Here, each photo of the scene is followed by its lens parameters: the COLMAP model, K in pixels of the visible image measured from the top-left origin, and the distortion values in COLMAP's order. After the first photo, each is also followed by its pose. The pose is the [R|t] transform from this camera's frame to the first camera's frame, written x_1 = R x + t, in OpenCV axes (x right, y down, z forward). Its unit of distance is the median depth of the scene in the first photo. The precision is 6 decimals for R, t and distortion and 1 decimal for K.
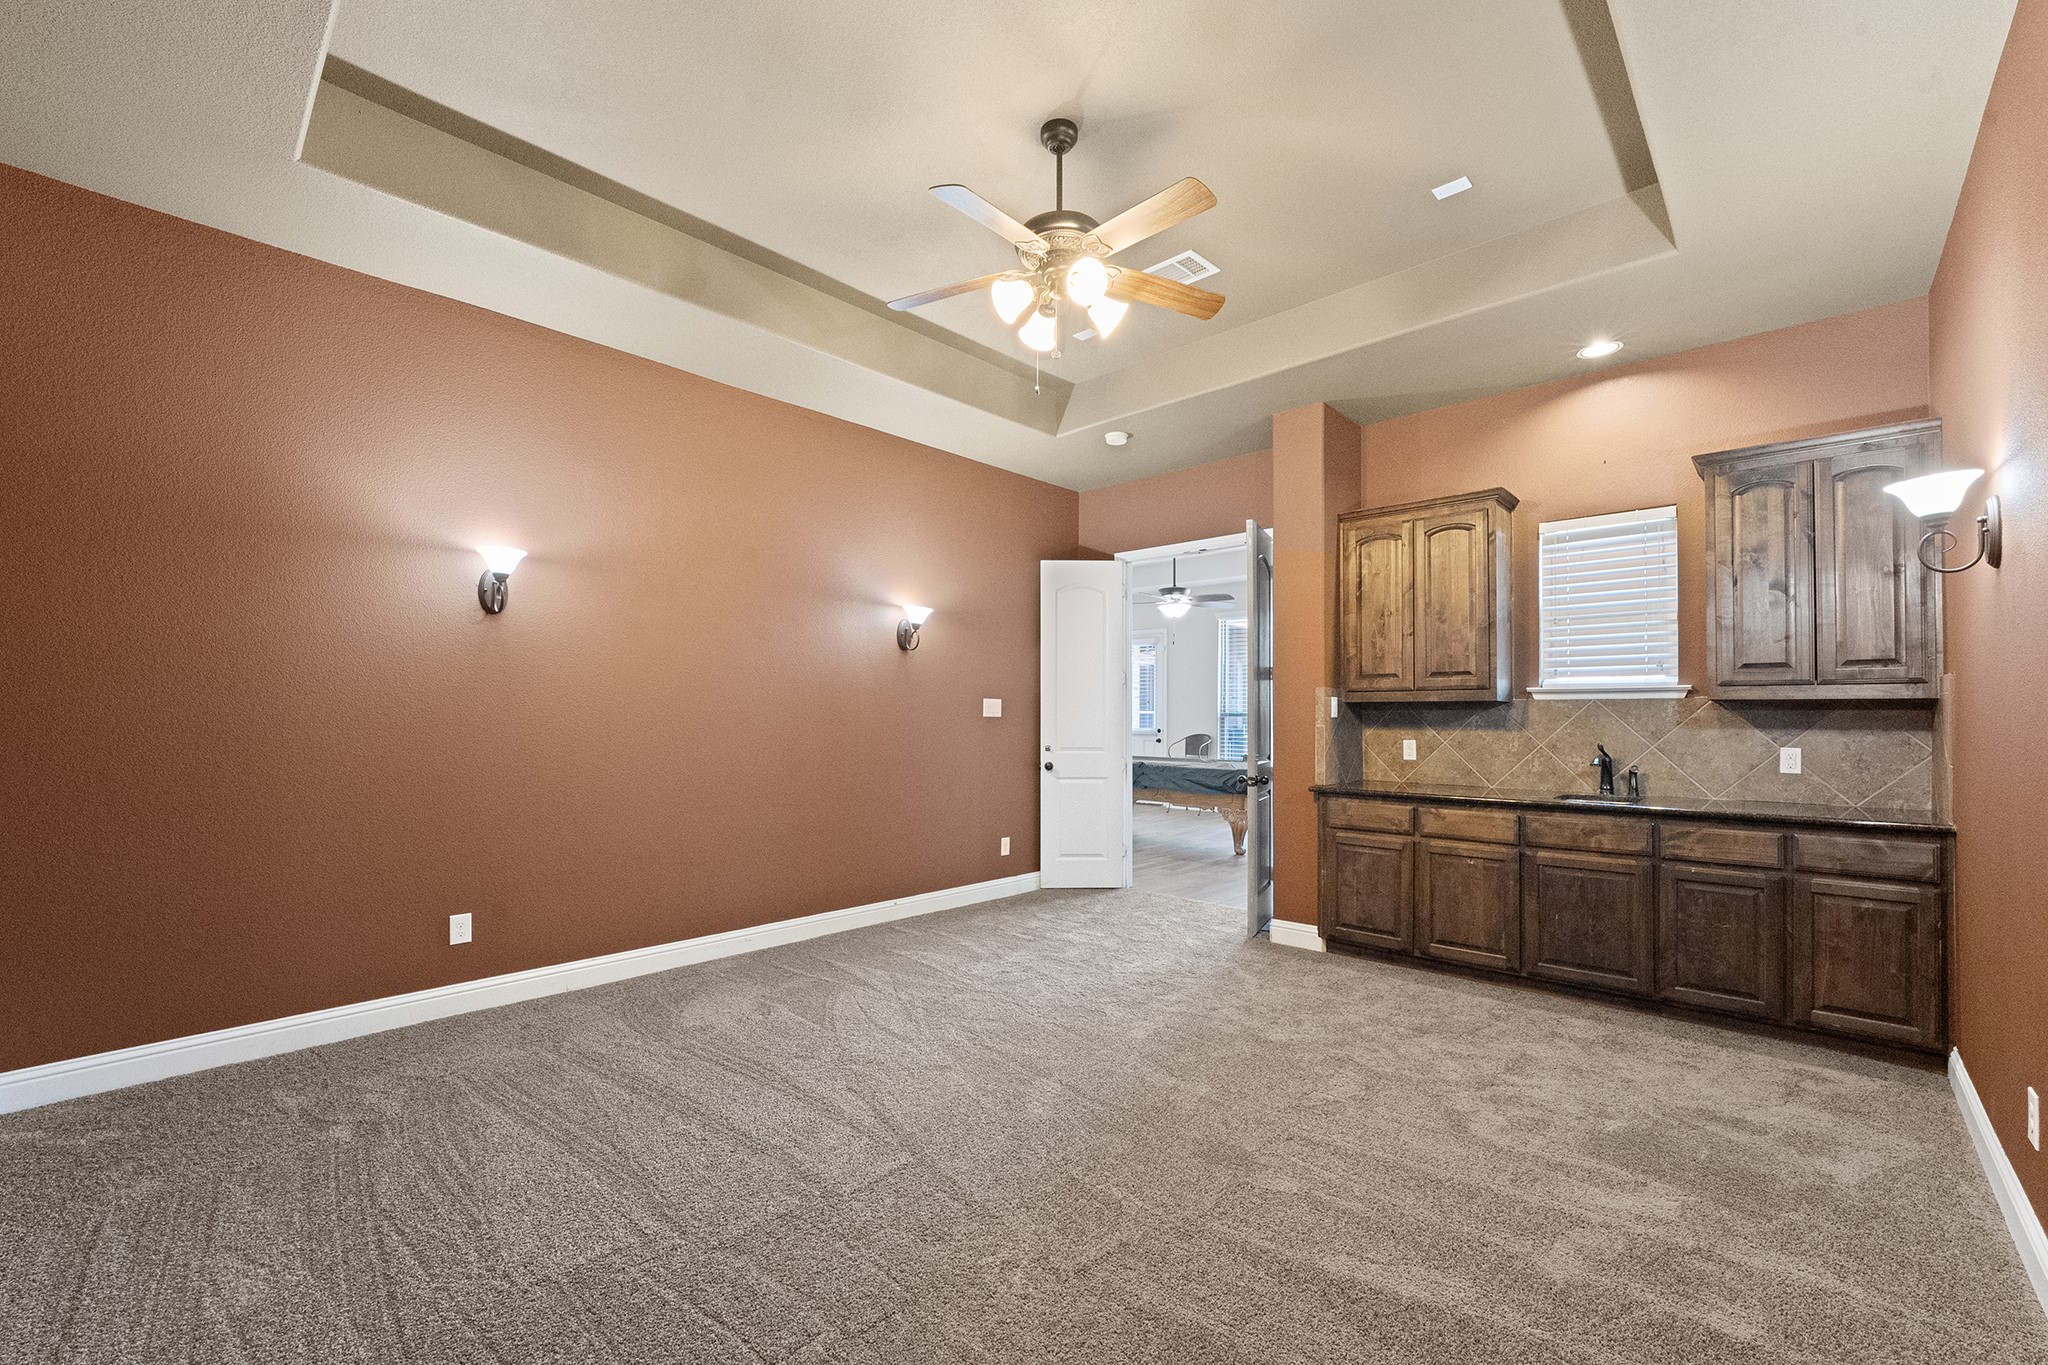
lens RADIAL K [[820.1, 0, 1020.5], [0, 820.1, 700.0], [0, 0, 1]] dist [-0.022937, 0.004641]
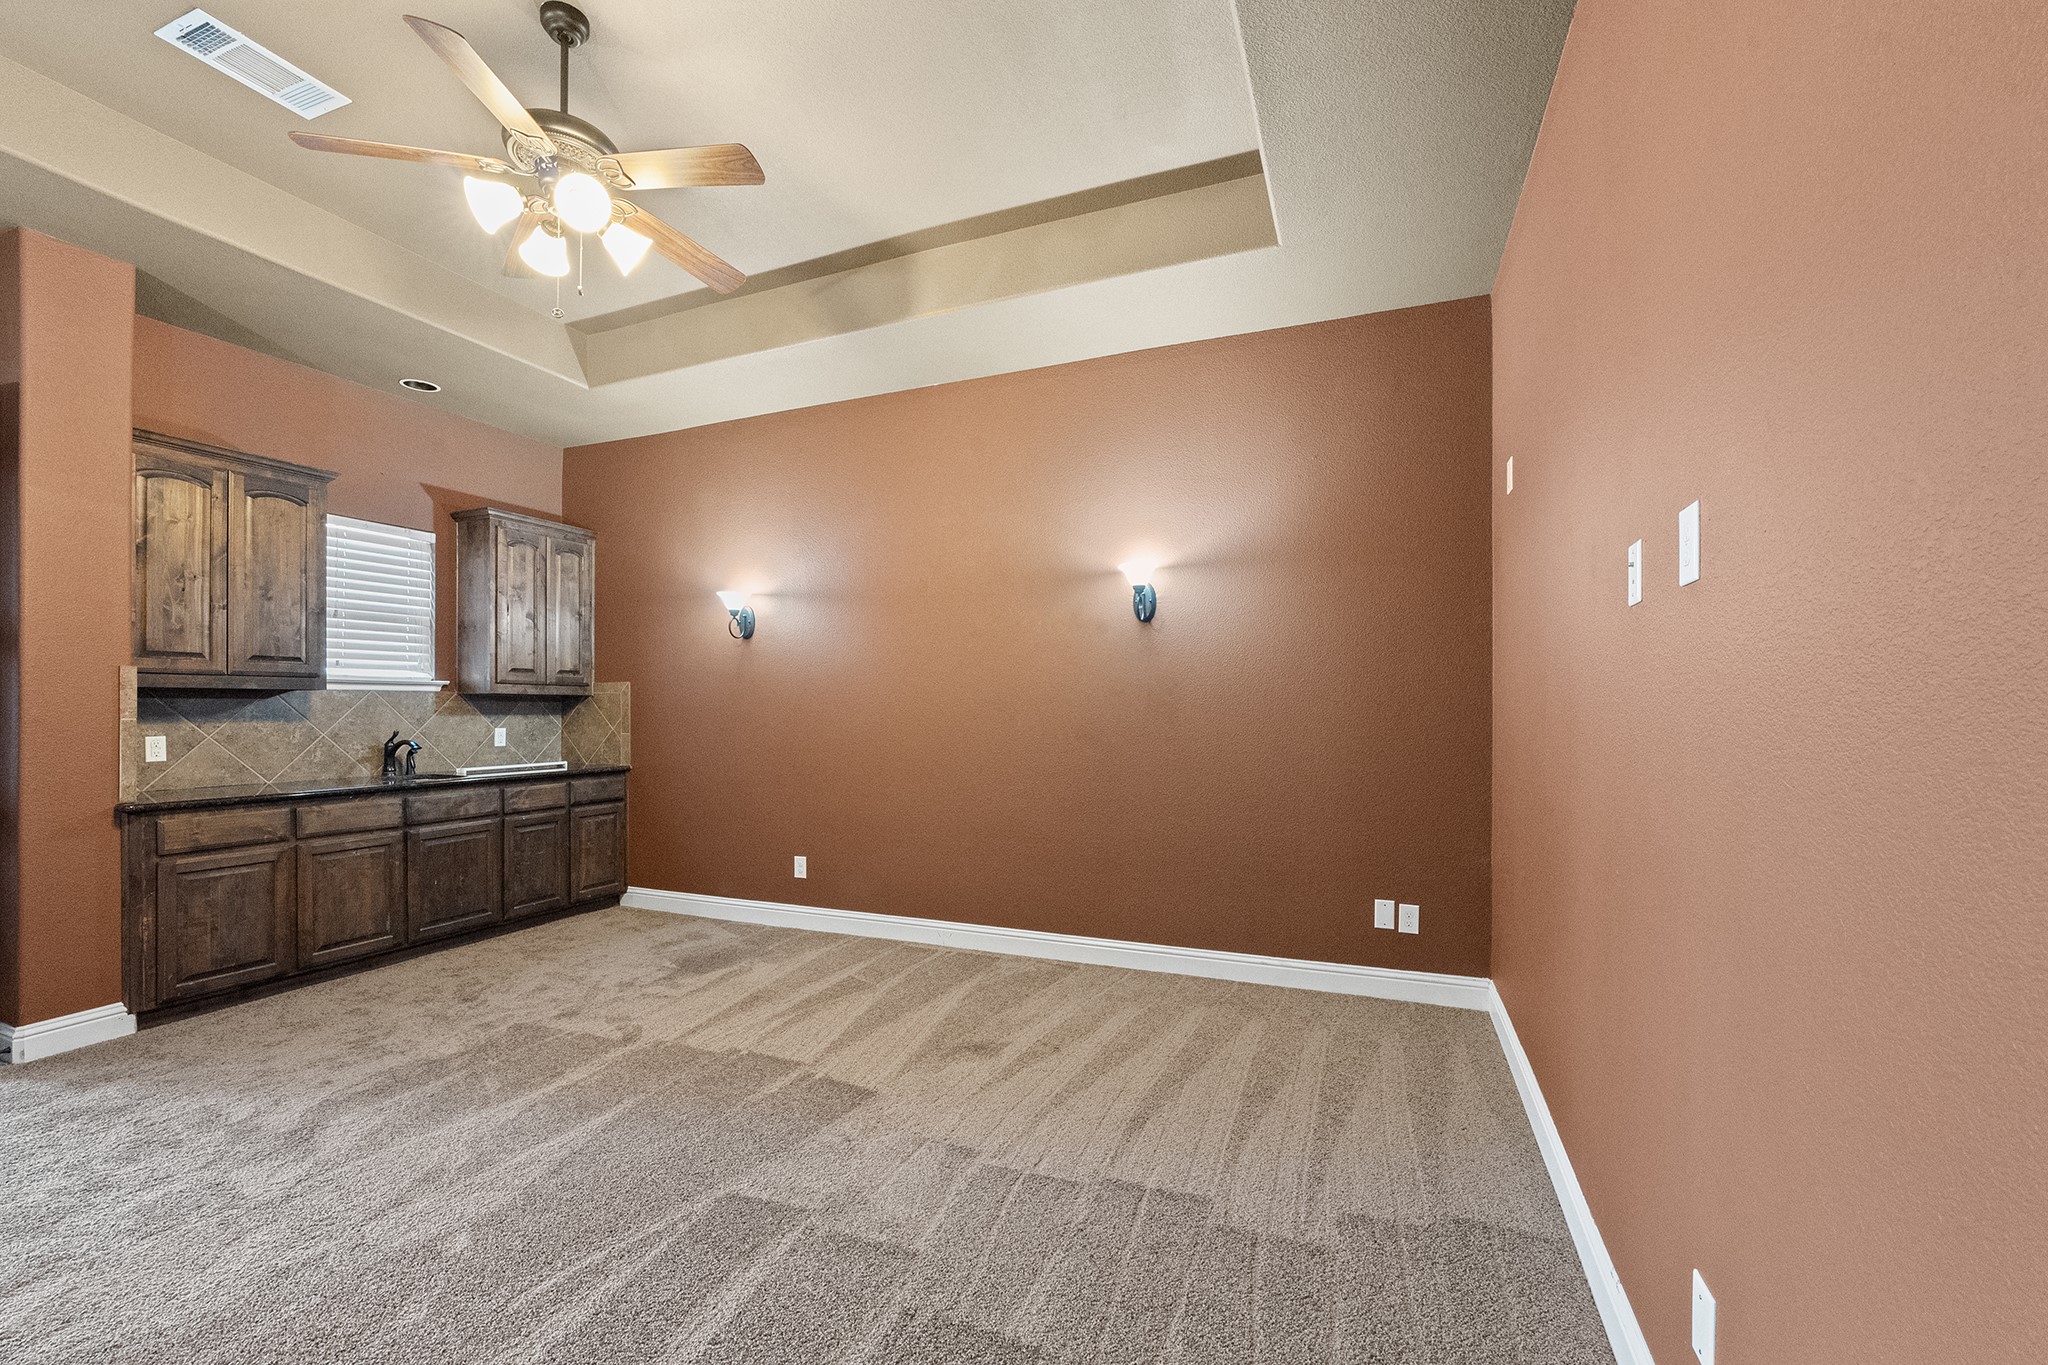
lens RADIAL K [[820.1, 0, 1020.5], [0, 820.1, 700.0], [0, 0, 1]] dist [-0.022937, 0.004641]
pose [[-0.347494, 0.004869, 0.937670, -0.630560], [-0.019266, 0.999738, -0.012332, 0.009116], [-0.937484, -0.022351, -0.347309, 0.576731]]
